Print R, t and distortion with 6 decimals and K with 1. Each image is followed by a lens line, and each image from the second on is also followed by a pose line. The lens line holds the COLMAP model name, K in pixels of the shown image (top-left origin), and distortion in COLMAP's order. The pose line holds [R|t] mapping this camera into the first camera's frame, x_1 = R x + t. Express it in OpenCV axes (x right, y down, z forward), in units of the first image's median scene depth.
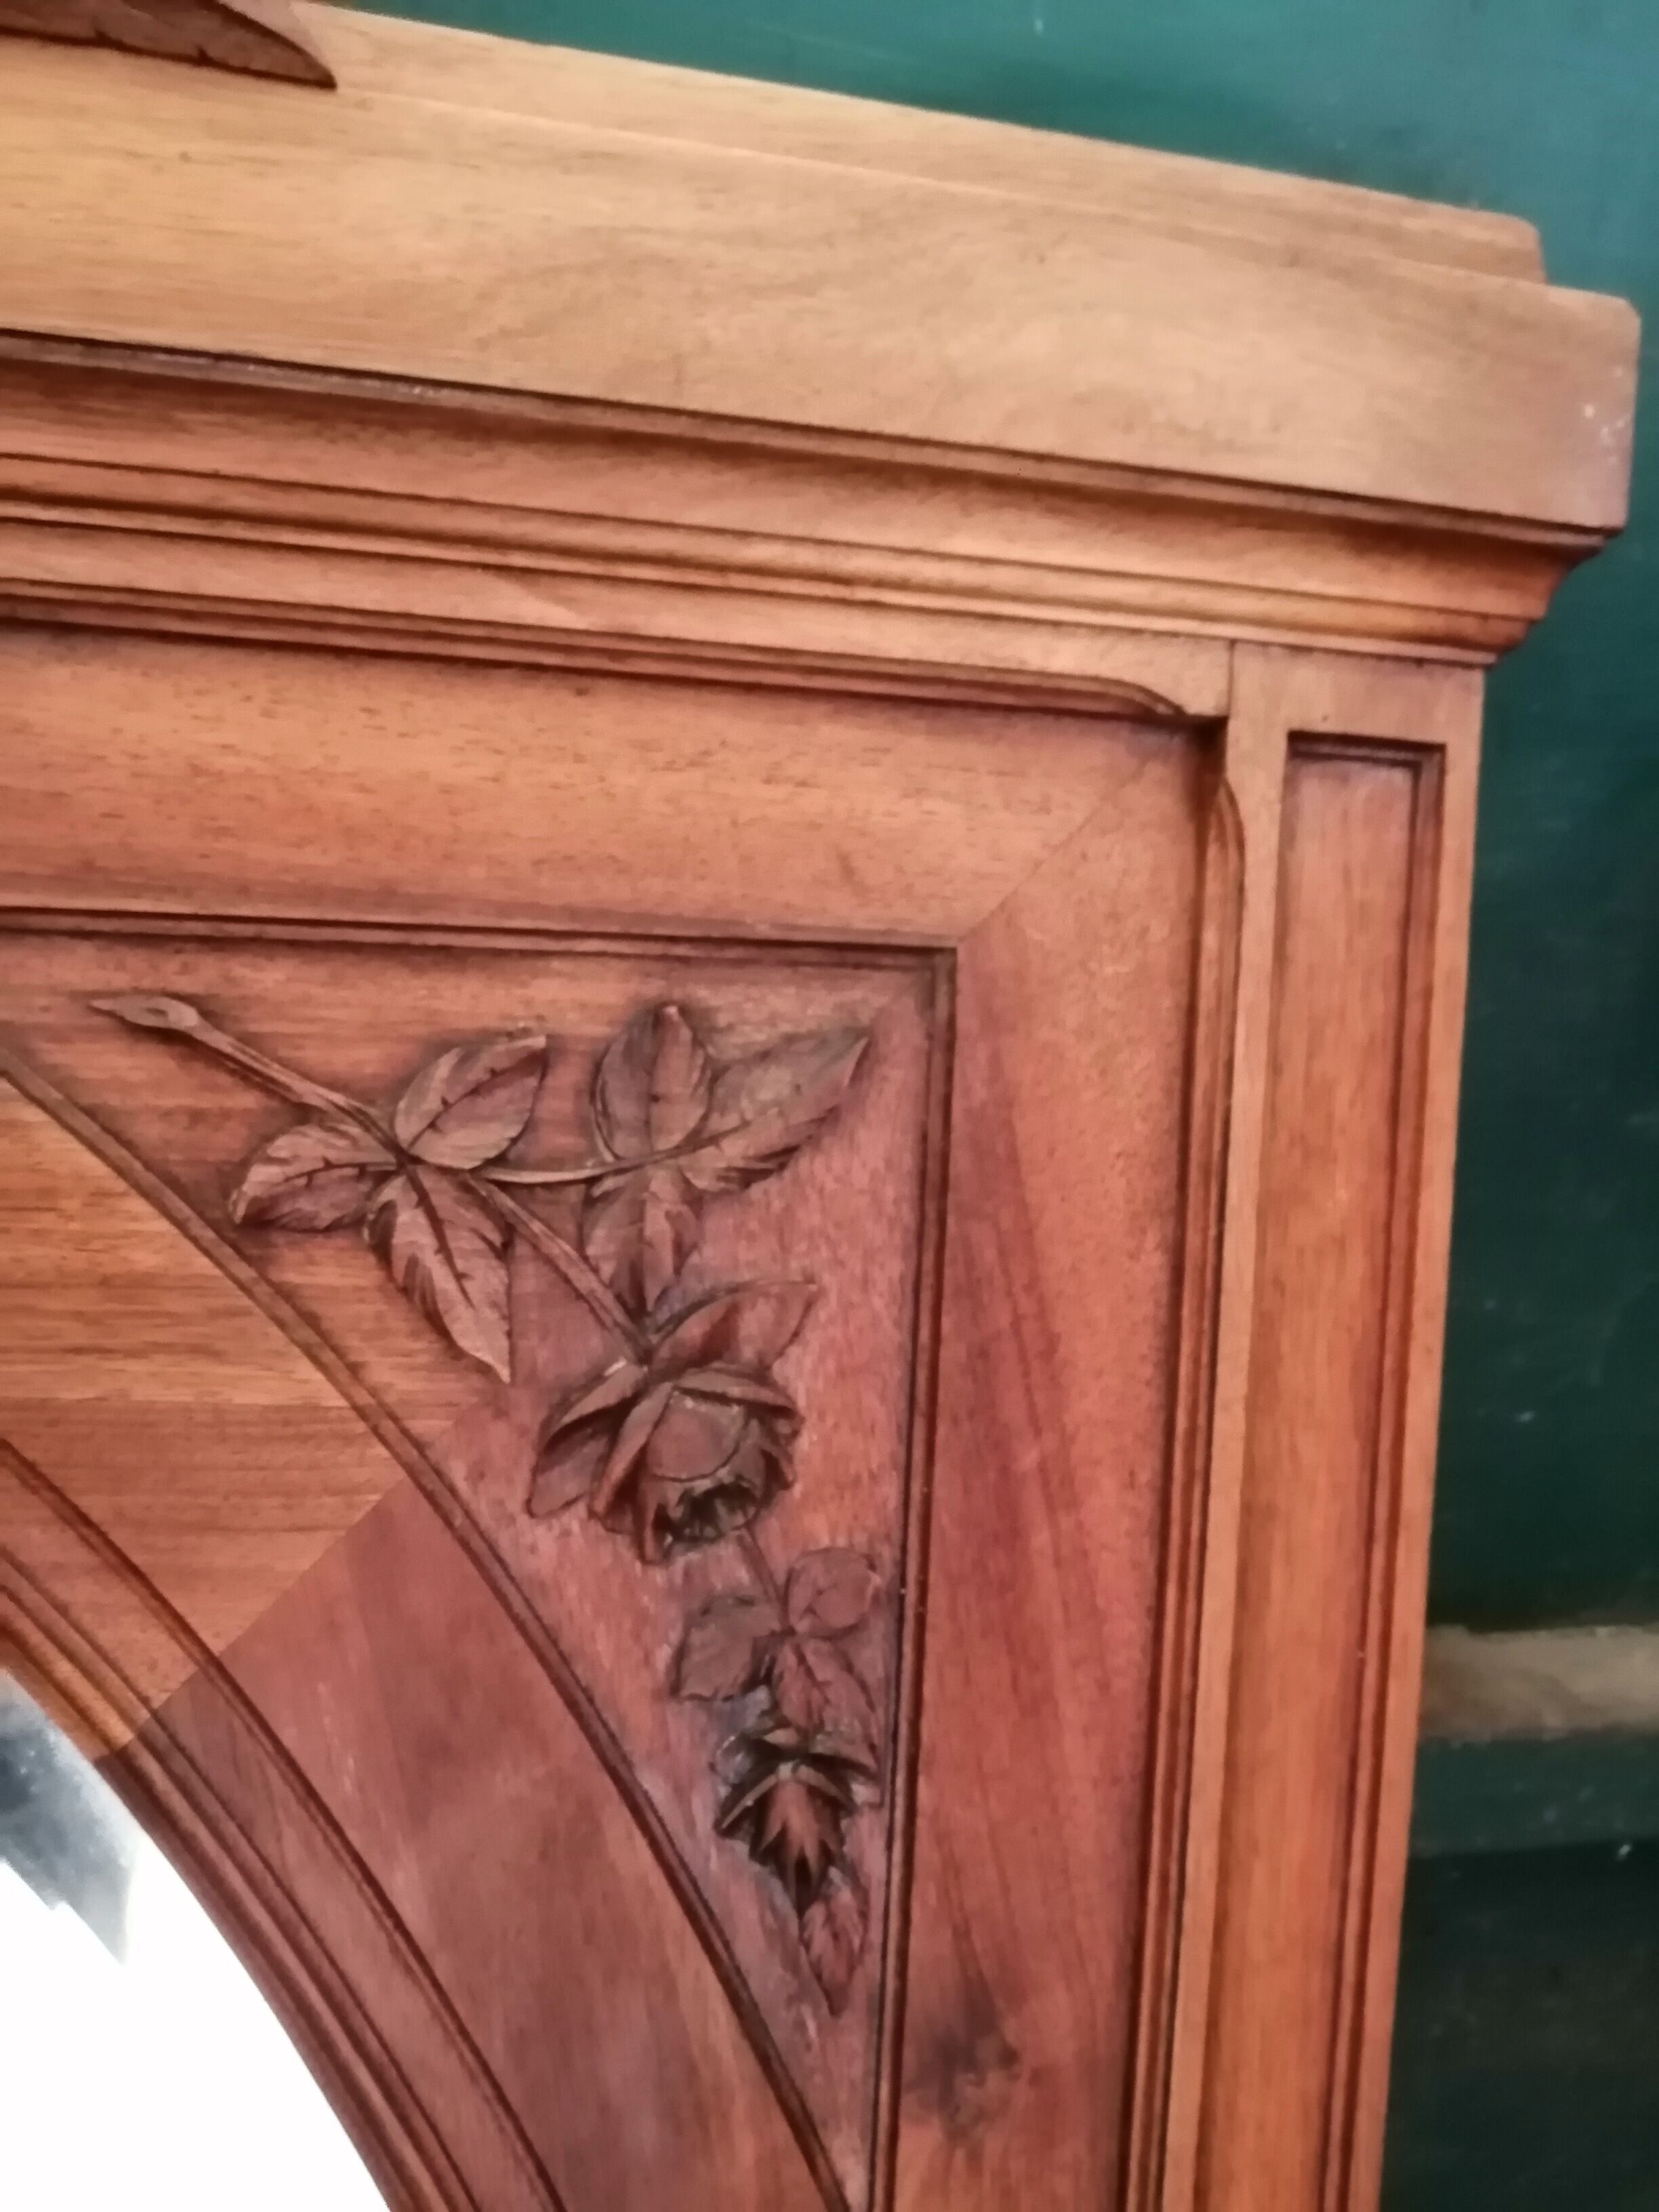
lens RADIAL K [[1754.5, 0, 829.5], [0, 1754.5, 1106.0], [0, 0, 1]] dist [0.070090, -0.202765]
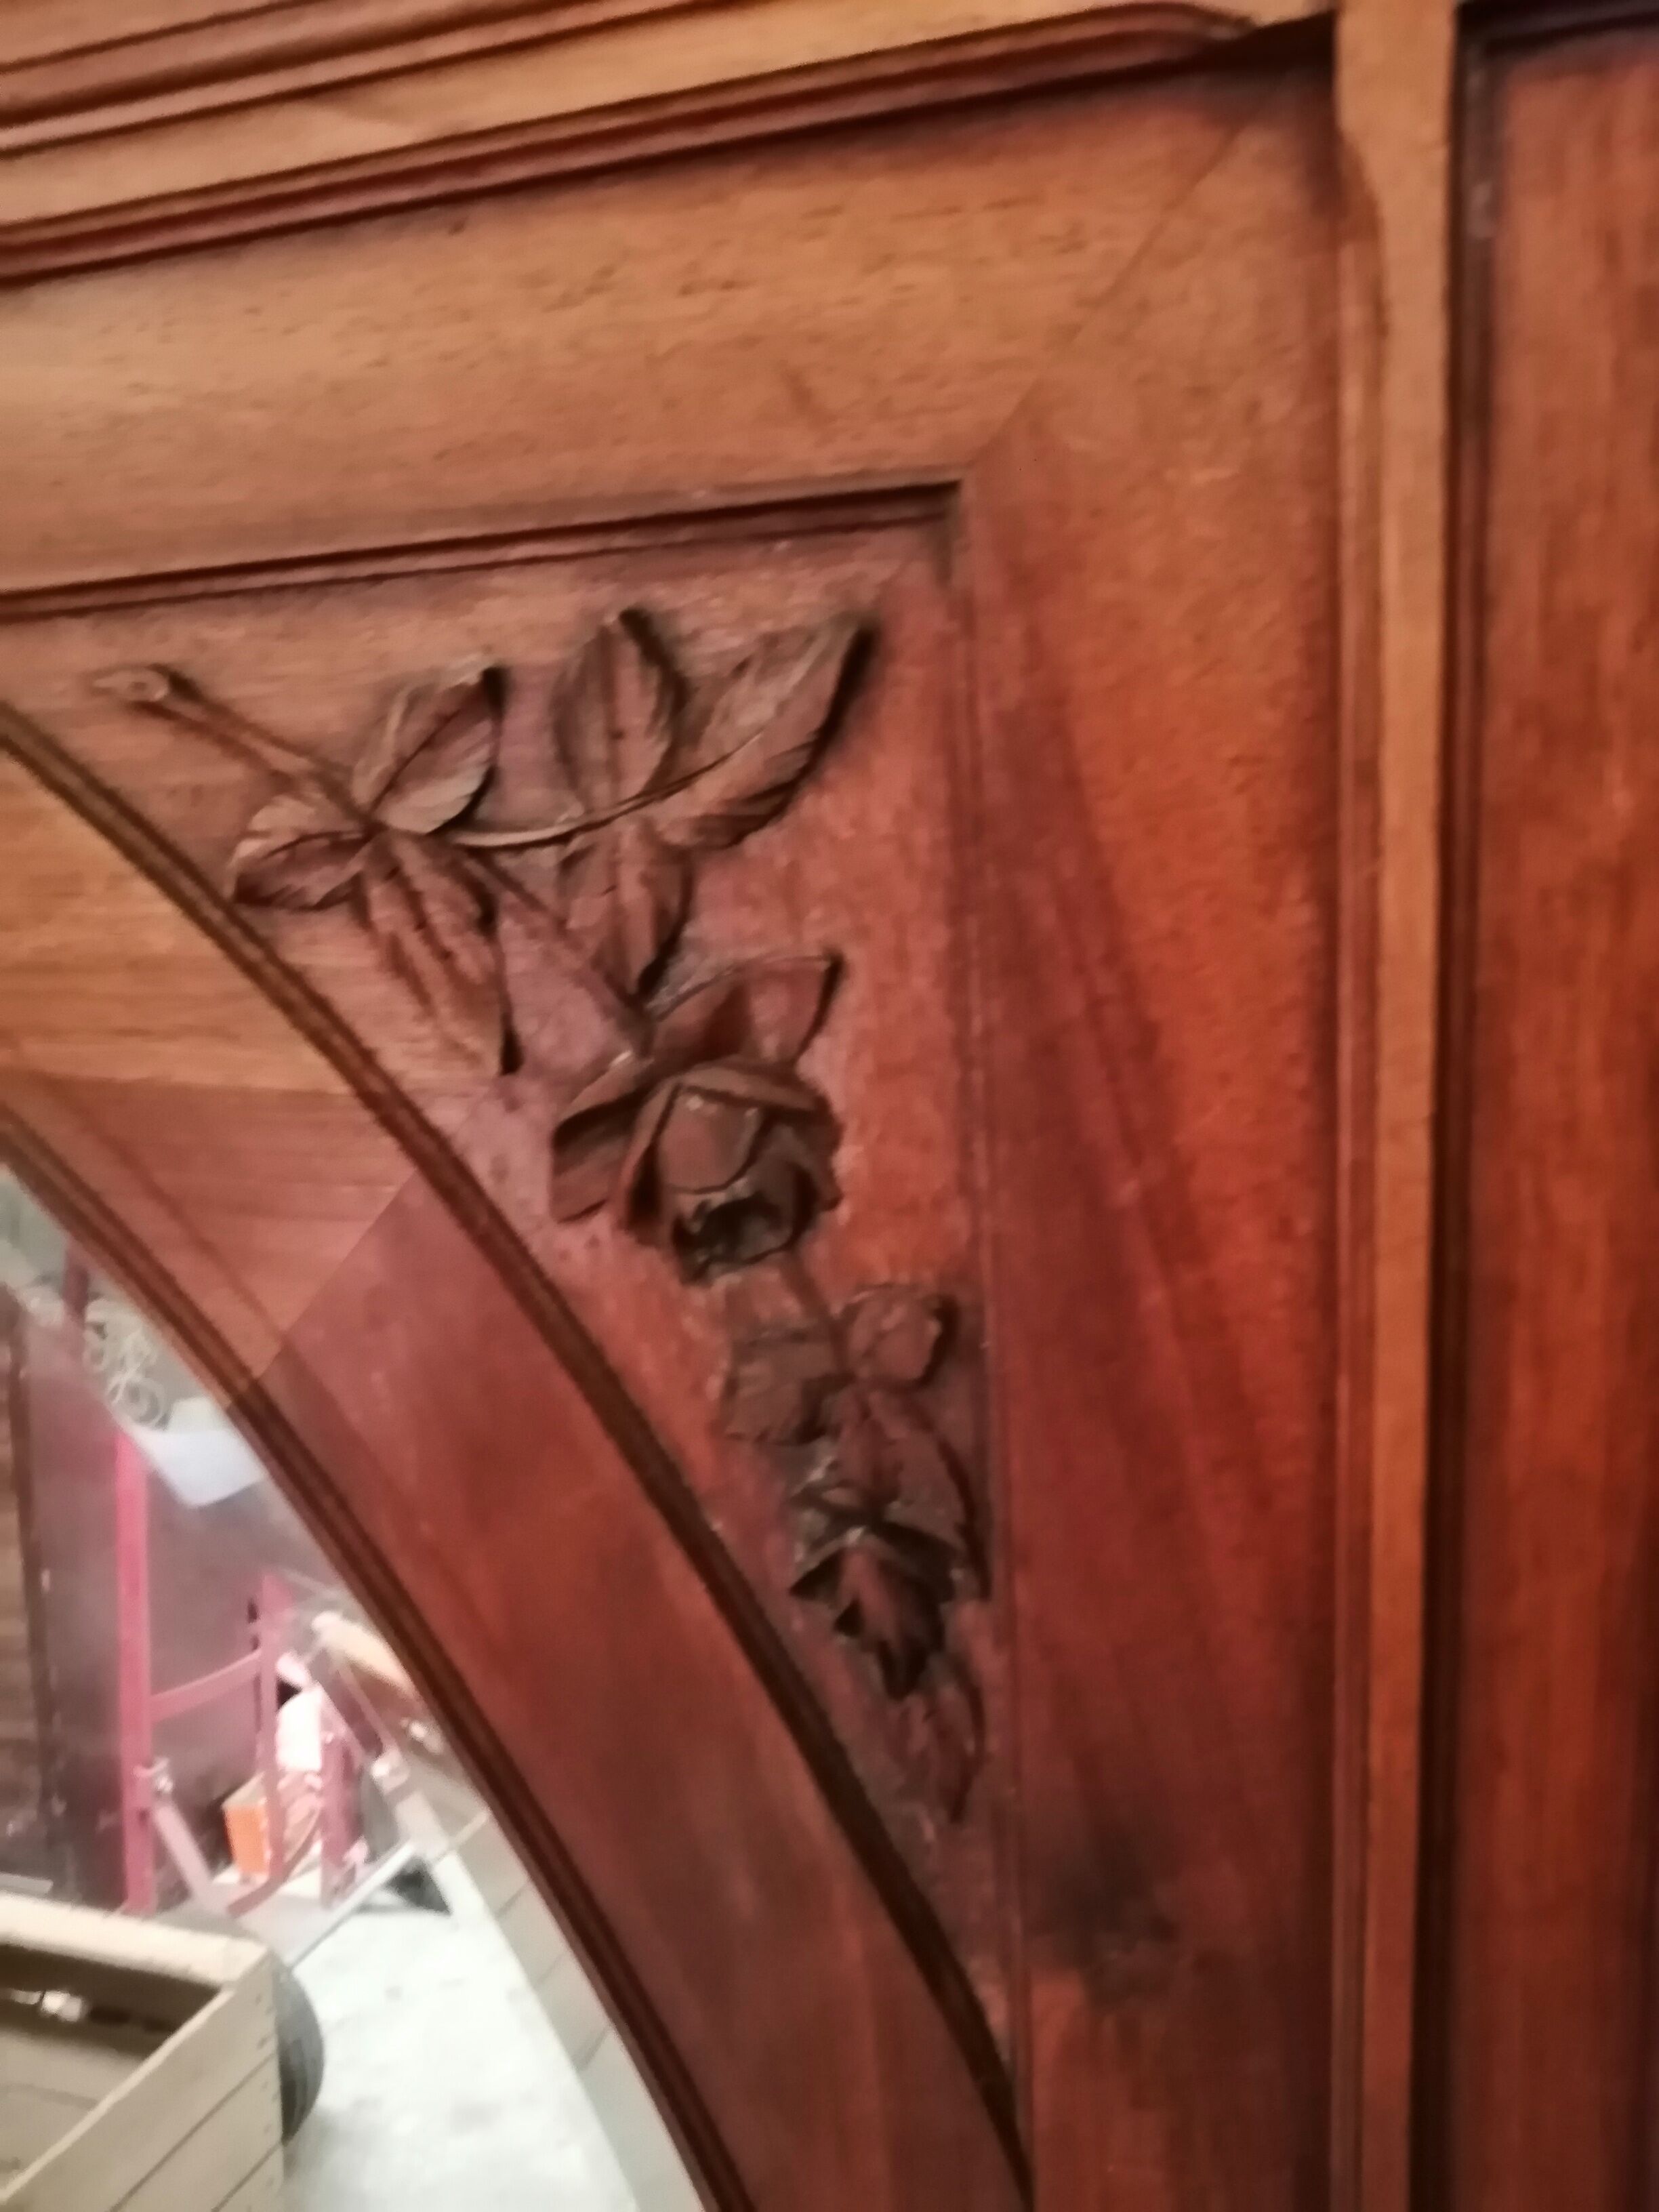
lens RADIAL K [[1754.5, 0, 829.5], [0, 1754.5, 1106.0], [0, 0, 1]] dist [0.070090, -0.202765]
pose [[0.824983, 0.032288, -0.564234, 0.439041], [0.067042, 0.985726, 0.154431, 0.045070], [0.561167, -0.165230, 0.811043, 0.352555]]
